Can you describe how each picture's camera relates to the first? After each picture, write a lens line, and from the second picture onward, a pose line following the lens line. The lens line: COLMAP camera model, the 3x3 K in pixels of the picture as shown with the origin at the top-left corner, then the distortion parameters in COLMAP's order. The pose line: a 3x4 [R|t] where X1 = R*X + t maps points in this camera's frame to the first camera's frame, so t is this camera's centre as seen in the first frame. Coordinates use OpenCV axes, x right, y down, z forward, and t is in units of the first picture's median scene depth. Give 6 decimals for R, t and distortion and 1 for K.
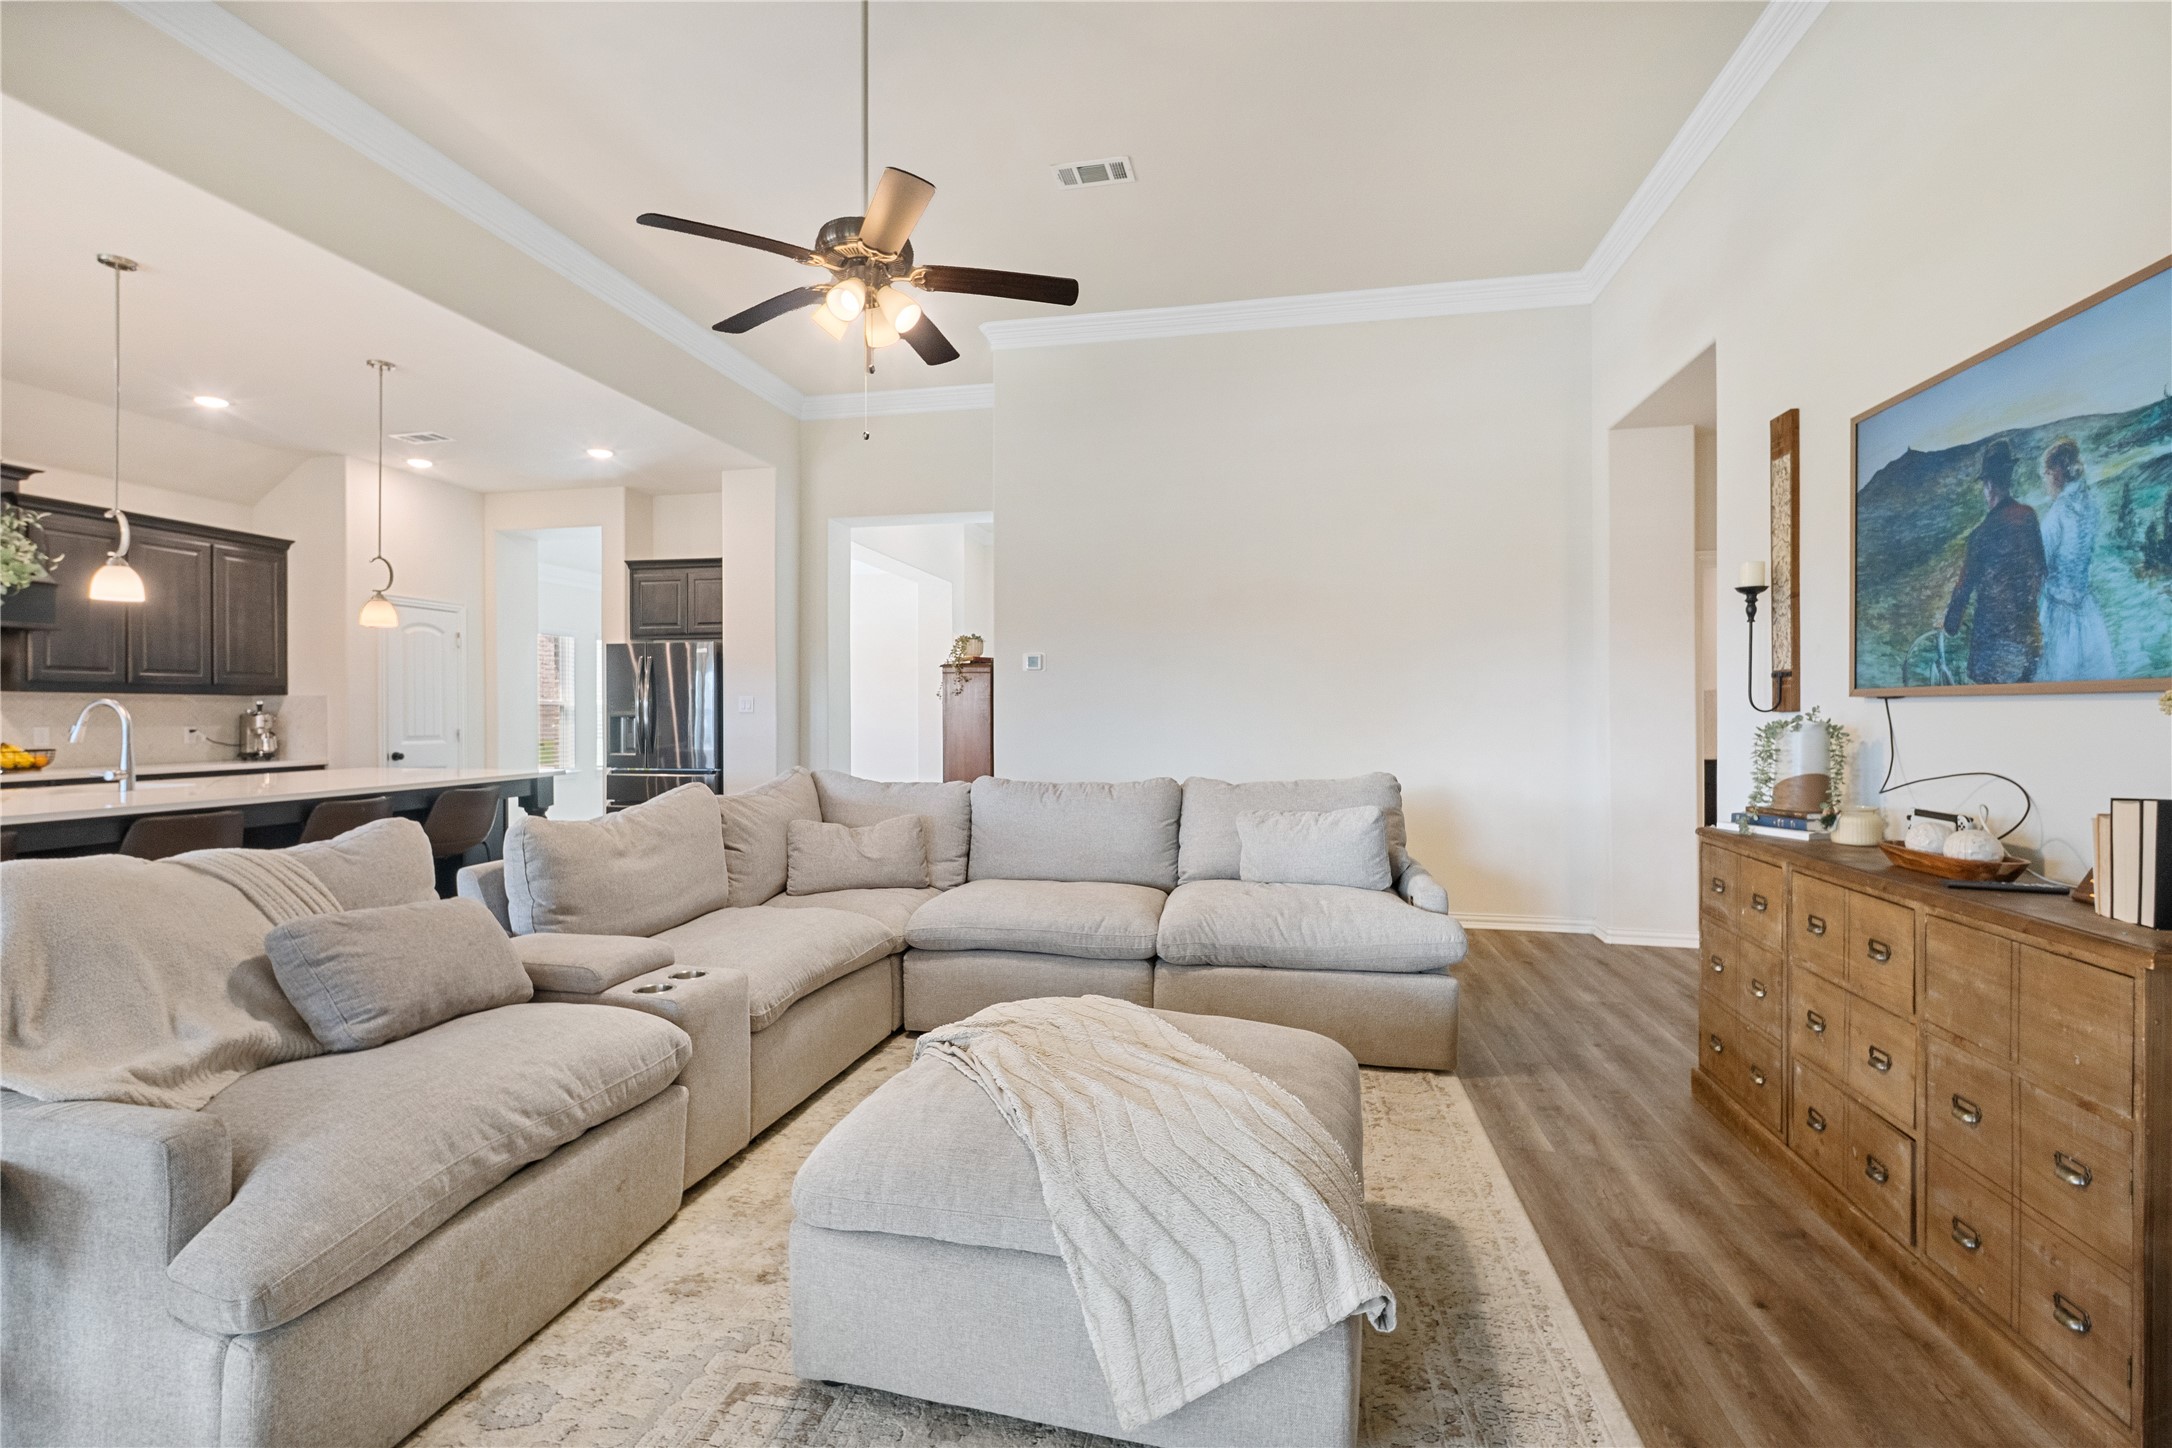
lens RADIAL K [[973.3, 0, 1086.3], [0, 973.3, 713.4], [0, 0, 1]] dist [0.003838, -0.004952]
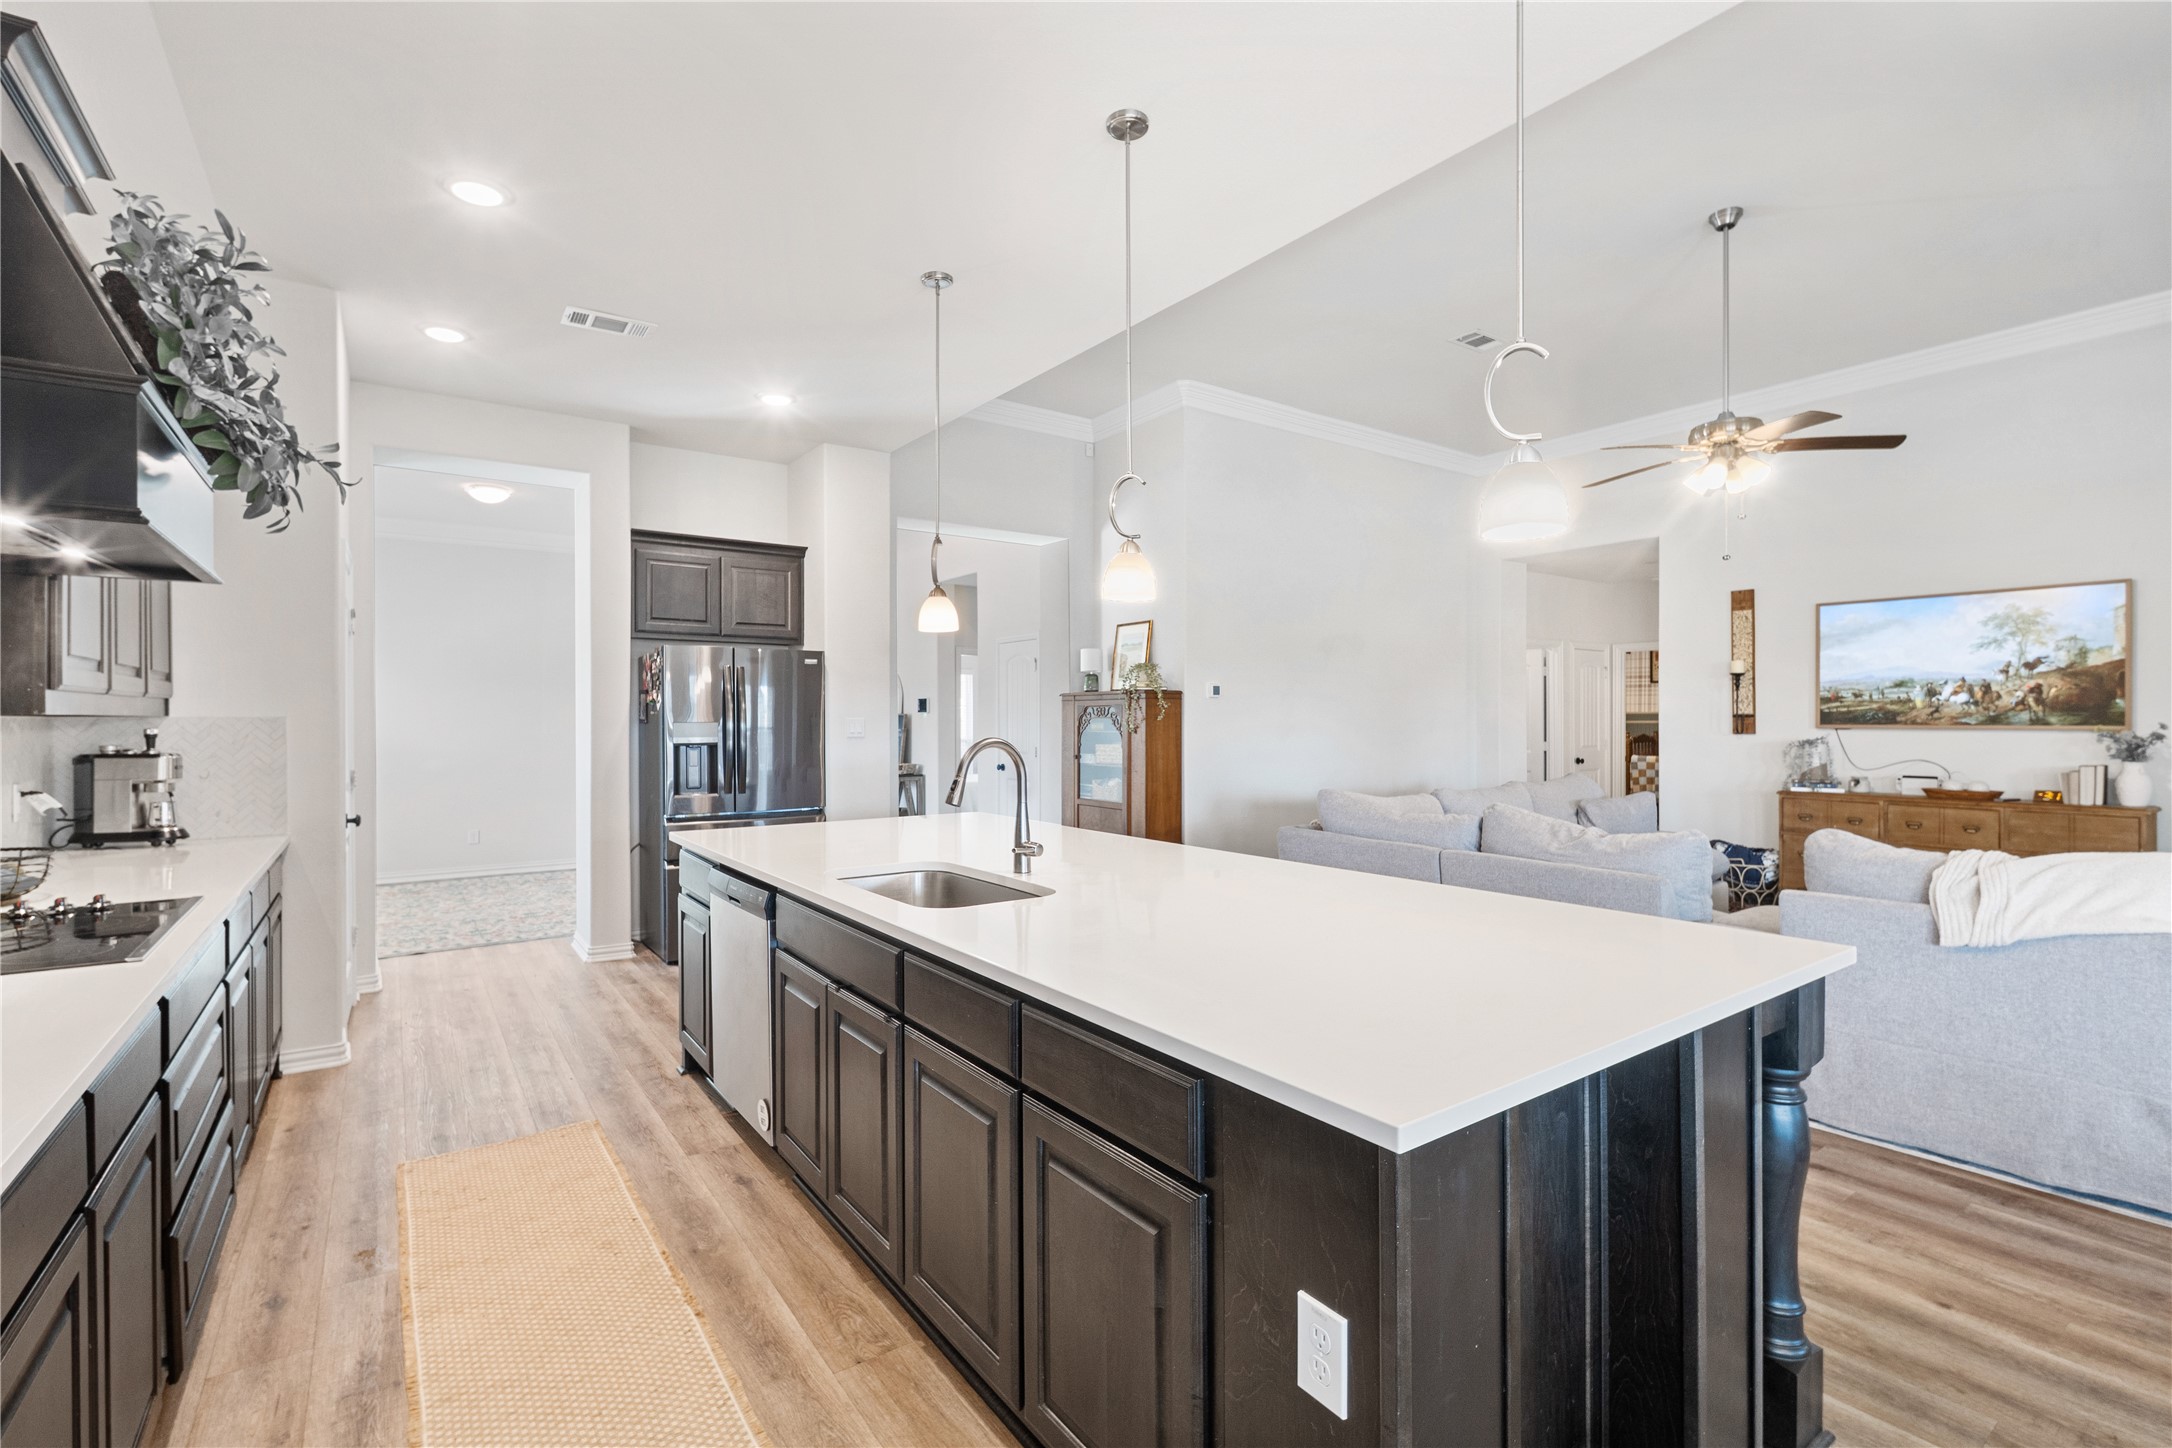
lens RADIAL K [[973.3, 0, 1055.4], [0, 973.3, 703.0], [0, 0, 1]] dist [0.003838, -0.004952]
pose [[0.706999, 0.016989, 0.707011, -2.433770], [-0.003413, 0.999782, -0.020610, -0.026908], [-0.707206, 0.012158, 0.706903, 0.787143]]
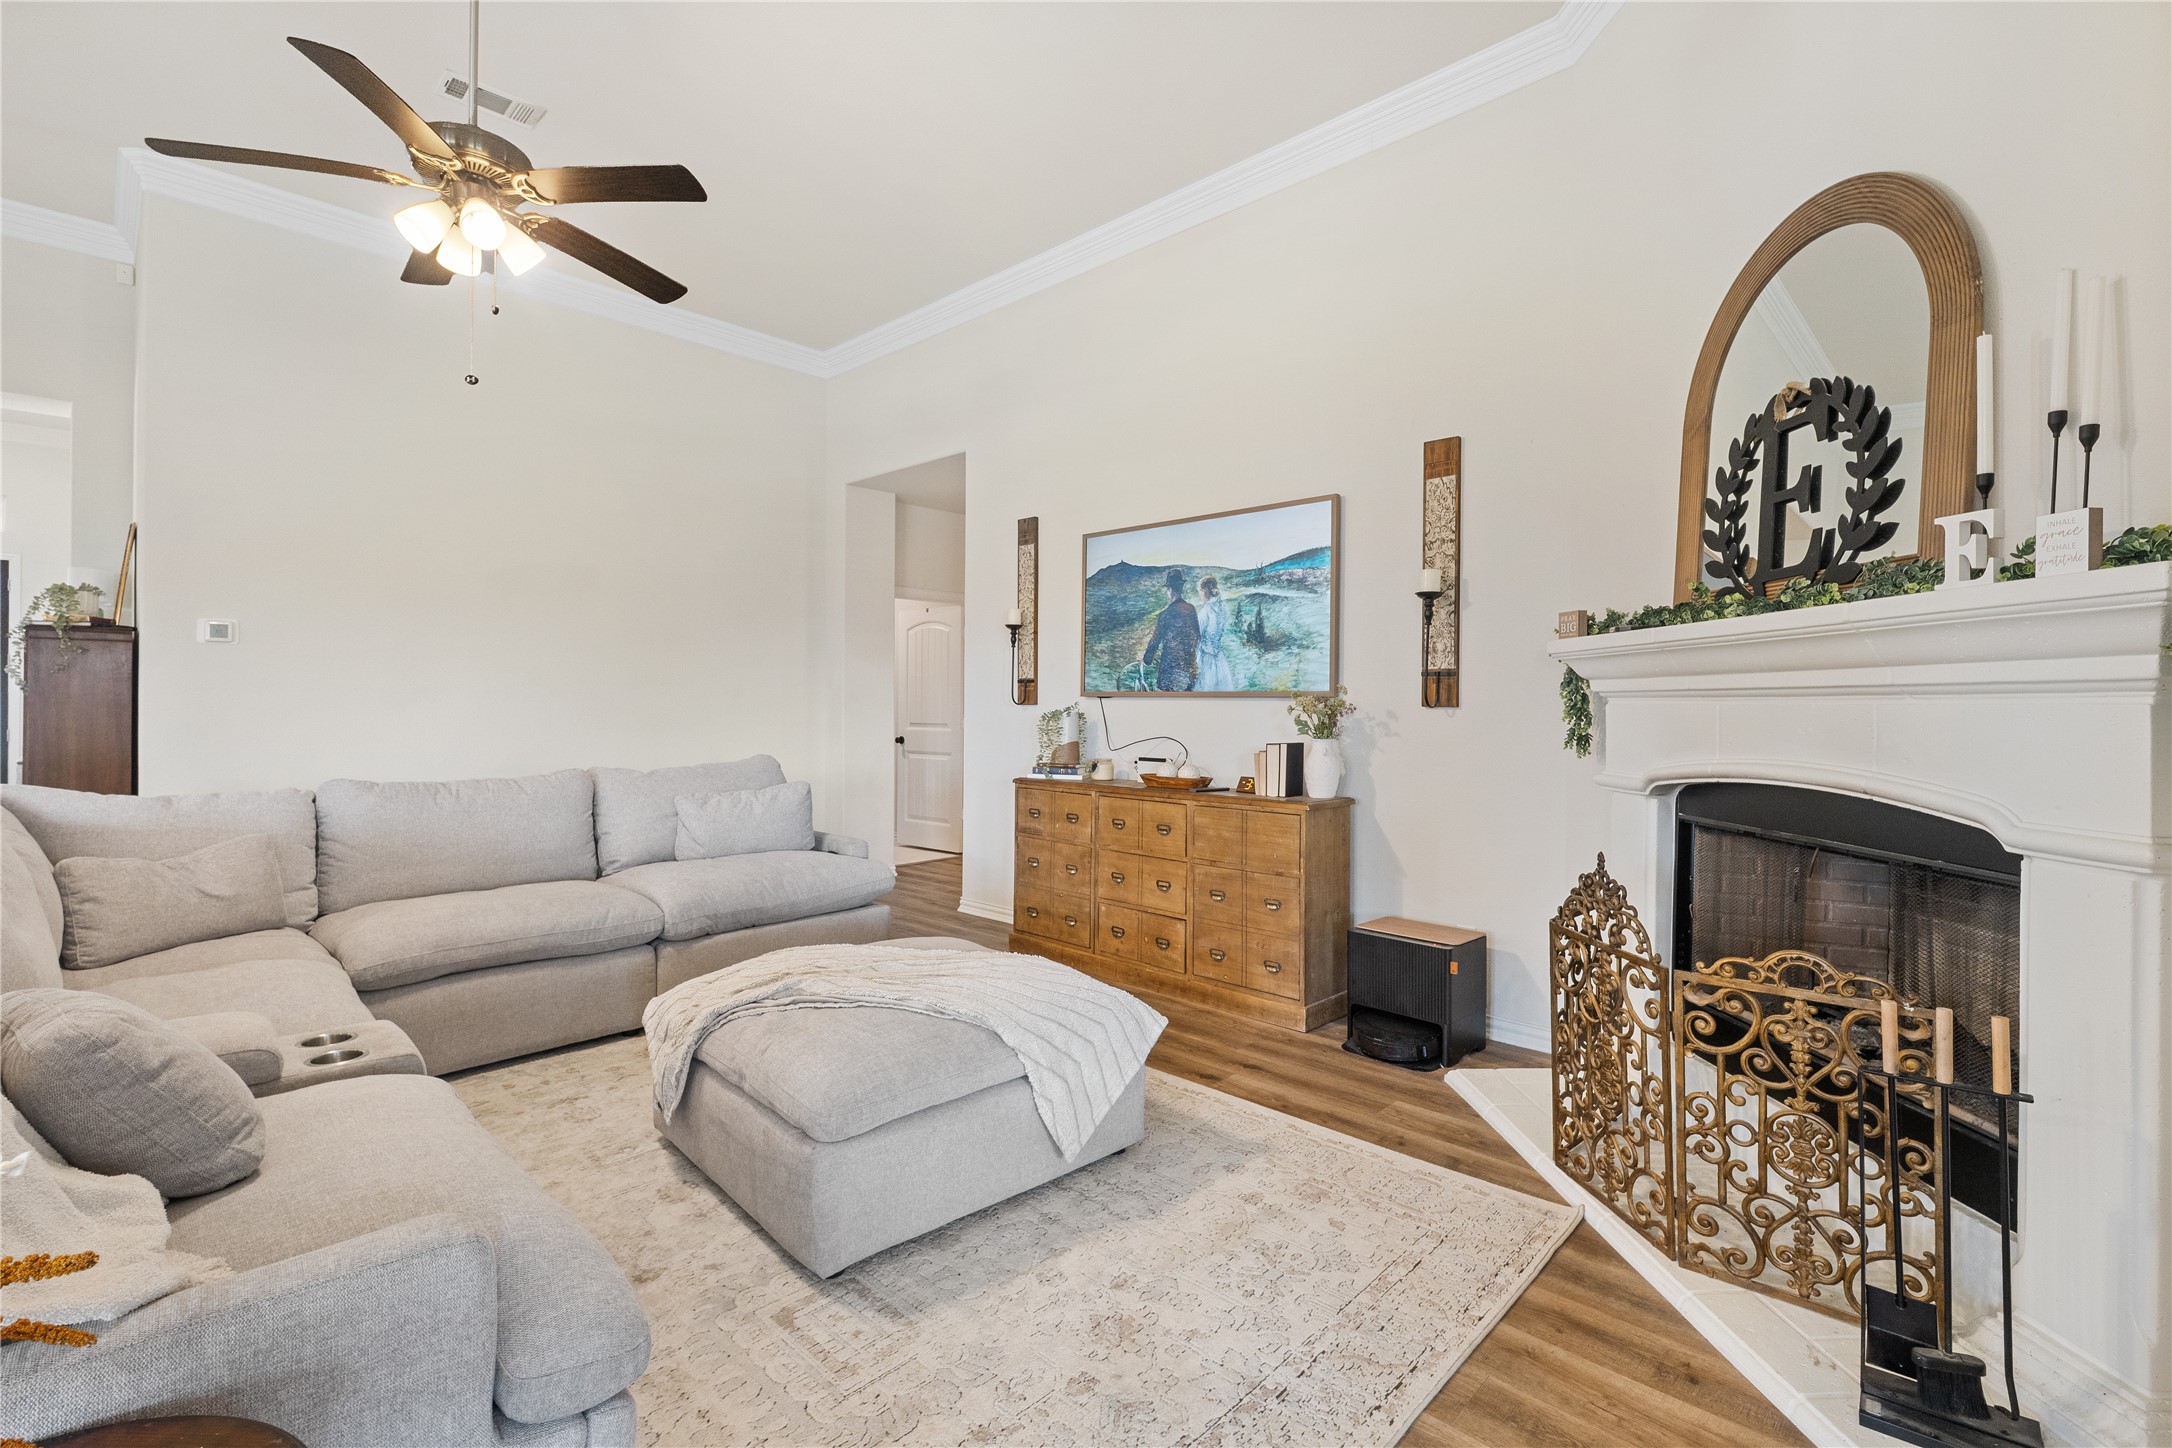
lens RADIAL K [[973.3, 0, 1084.1], [0, 973.3, 709.7], [0, 0, 1]] dist [0.003838, -0.004952]
pose [[0.535757, 0.000520, 0.844372, -0.795279], [-0.006977, 0.999968, 0.003810, 0.000297], [-0.844343, -0.007932, 0.535744, 0.090472]]
